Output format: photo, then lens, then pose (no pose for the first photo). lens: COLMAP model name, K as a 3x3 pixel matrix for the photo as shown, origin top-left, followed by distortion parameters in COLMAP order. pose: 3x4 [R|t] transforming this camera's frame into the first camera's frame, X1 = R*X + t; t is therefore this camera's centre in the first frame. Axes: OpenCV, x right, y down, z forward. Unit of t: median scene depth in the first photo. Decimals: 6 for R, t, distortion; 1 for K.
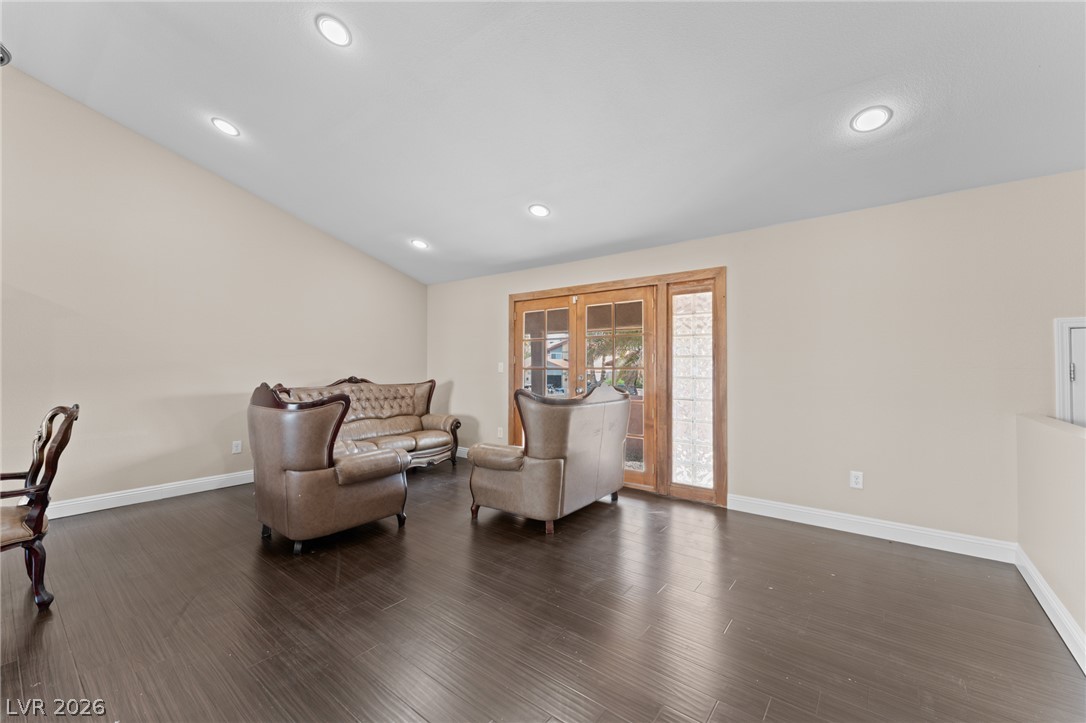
lens RADIAL K [[439.2, 0, 544.0], [0, 439.2, 359.9], [0, 0, 1]] dist [-0.000498, -0.000213]
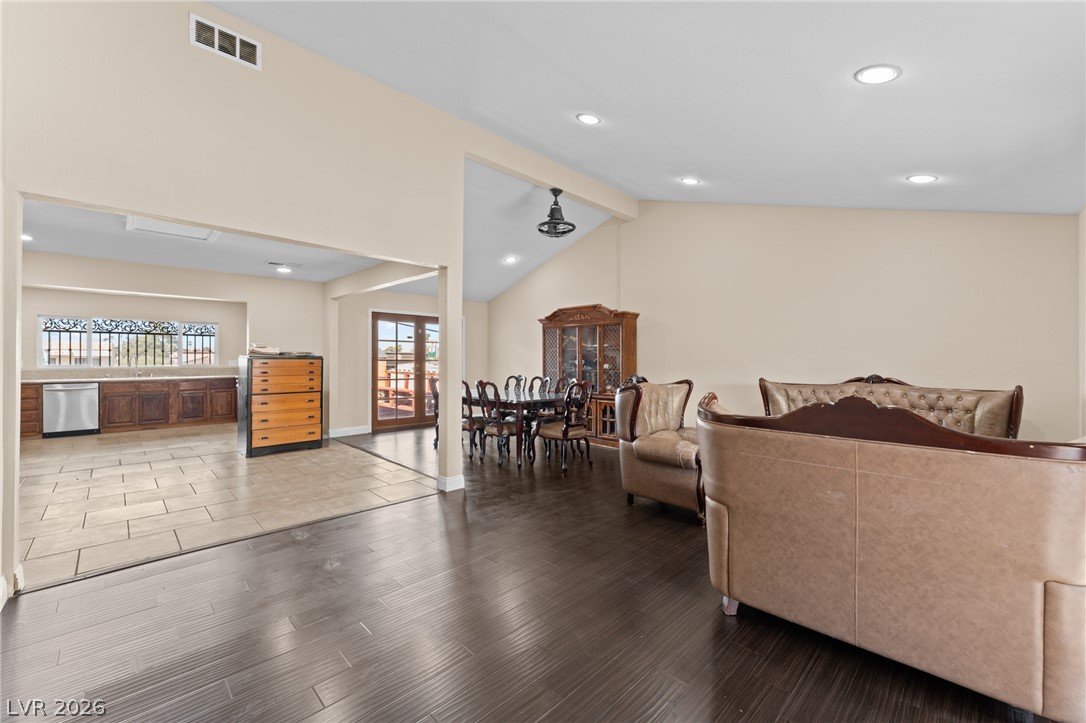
lens RADIAL K [[433.9, 0, 543.0], [0, 433.9, 361.5], [0, 0, 1]] dist [-0.002010, -0.000224]
pose [[-0.131234, 0.001665, -0.991350, 0.548939], [0.011905, 0.999929, 0.000104, 0.008005], [0.991280, -0.011788, -0.131245, 0.640075]]
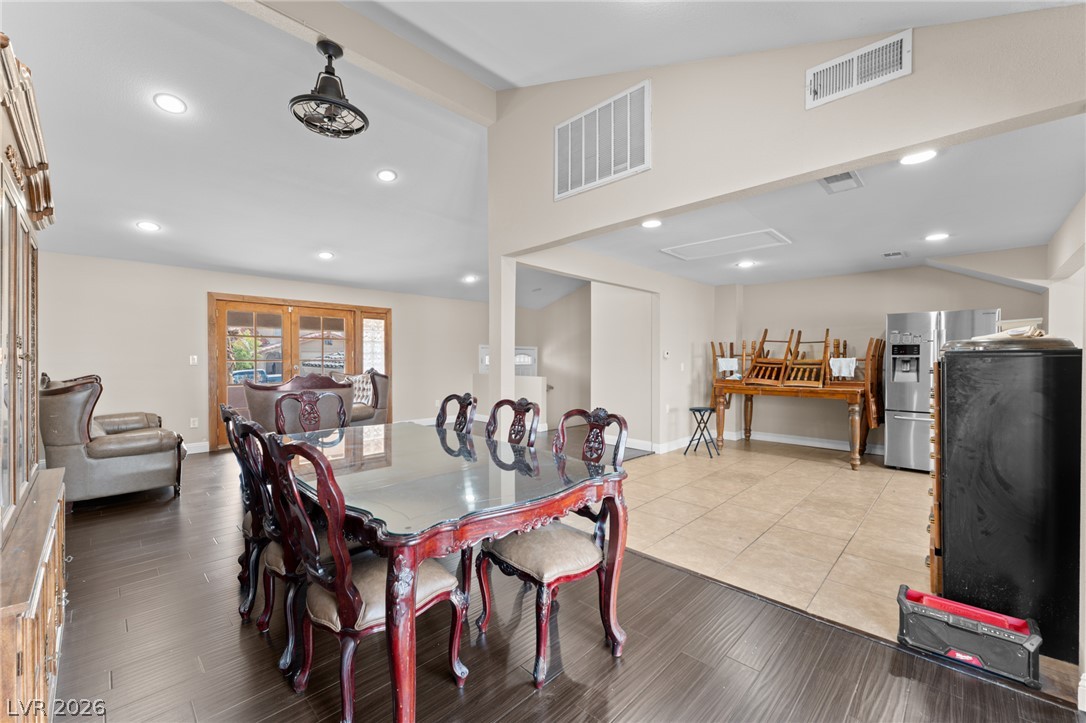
lens RADIAL K [[435.1, 0, 544.2], [0, 435.1, 365.1], [0, 0, 1]] dist [-0.000412, -0.000037]
pose [[0.102578, -0.017367, 0.994573, -1.376780], [-0.016667, 0.999677, 0.019175, -0.005344], [-0.994585, -0.018544, 0.102255, 0.096906]]
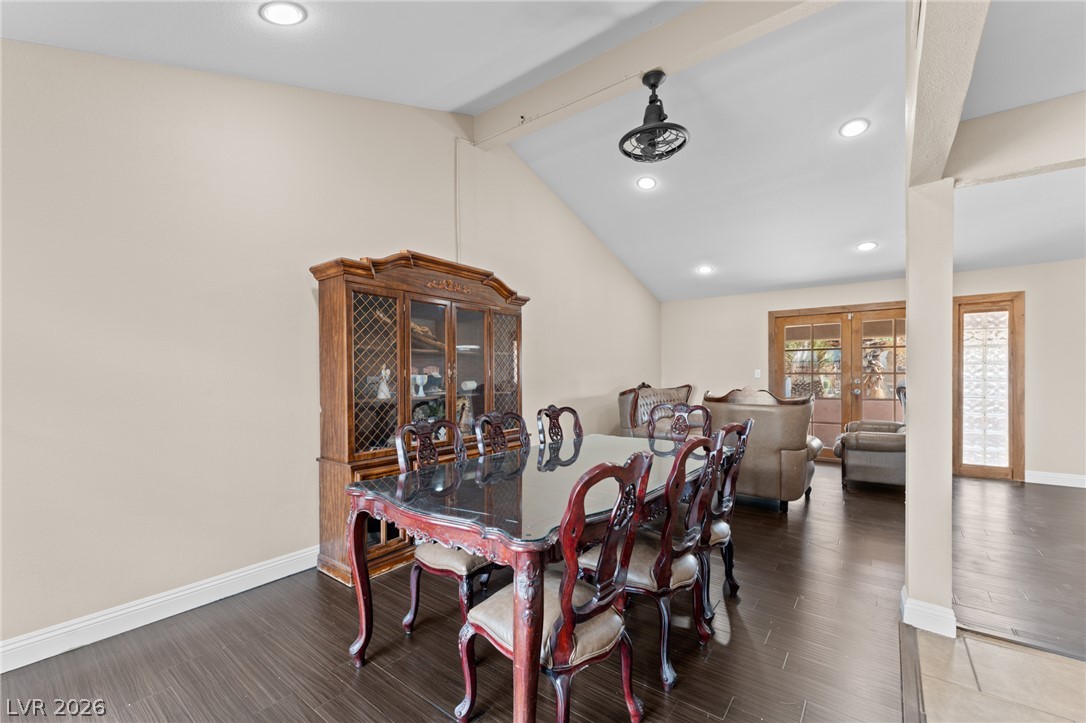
lens RADIAL K [[448.1, 0, 545.3], [0, 448.1, 378.7], [0, 0, 1]] dist [0.000244, -0.000008]
pose [[0.999899, -0.010793, 0.009262, -0.902873], [0.010532, 0.999559, 0.027763, -0.011311], [-0.009557, -0.027662, 0.999572, -0.257867]]
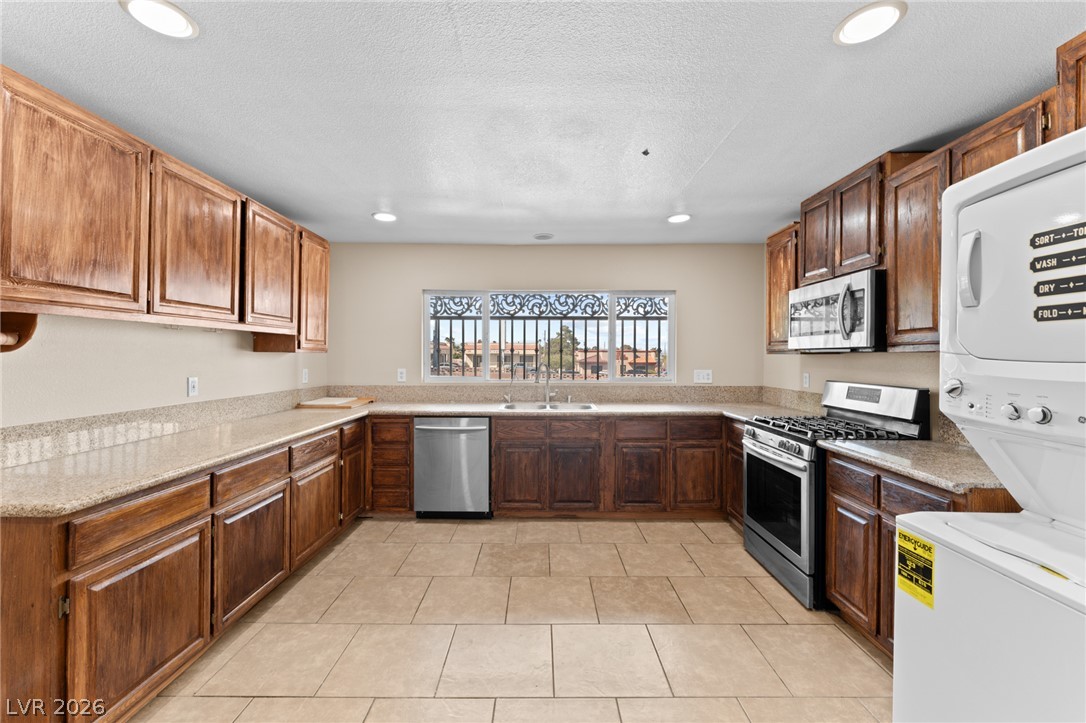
lens RADIAL K [[439.2, 0, 544.0], [0, 439.2, 359.9], [0, 0, 1]] dist [-0.000498, -0.000213]
pose [[-0.783533, -0.001219, -0.621349, -0.496840], [0.002110, 0.999987, -0.004623, -0.035853], [0.621347, -0.004933, -0.783520, -0.628501]]
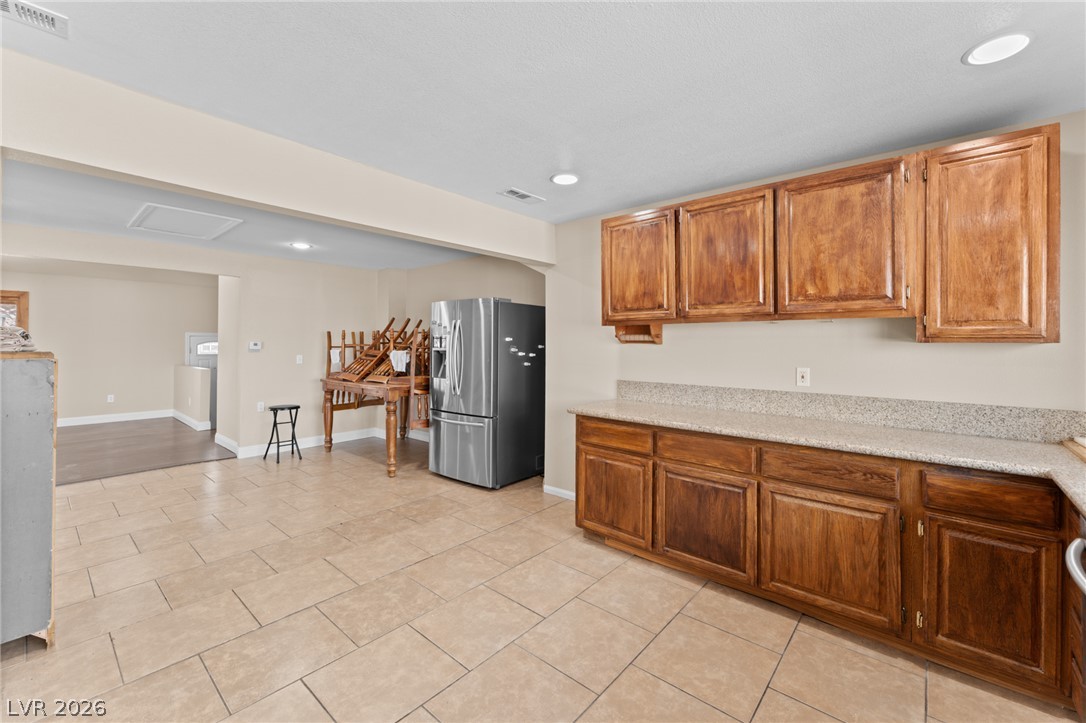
lens RADIAL K [[441.5, 0, 546.2], [0, 441.5, 343.3], [0, 0, 1]] dist [0.000656, -0.000080]
pose [[0.049249, 0.003812, 0.998779, -1.161698], [-0.020234, 0.999791, -0.002819, -0.041311], [-0.998582, -0.020070, 0.049316, -1.081667]]
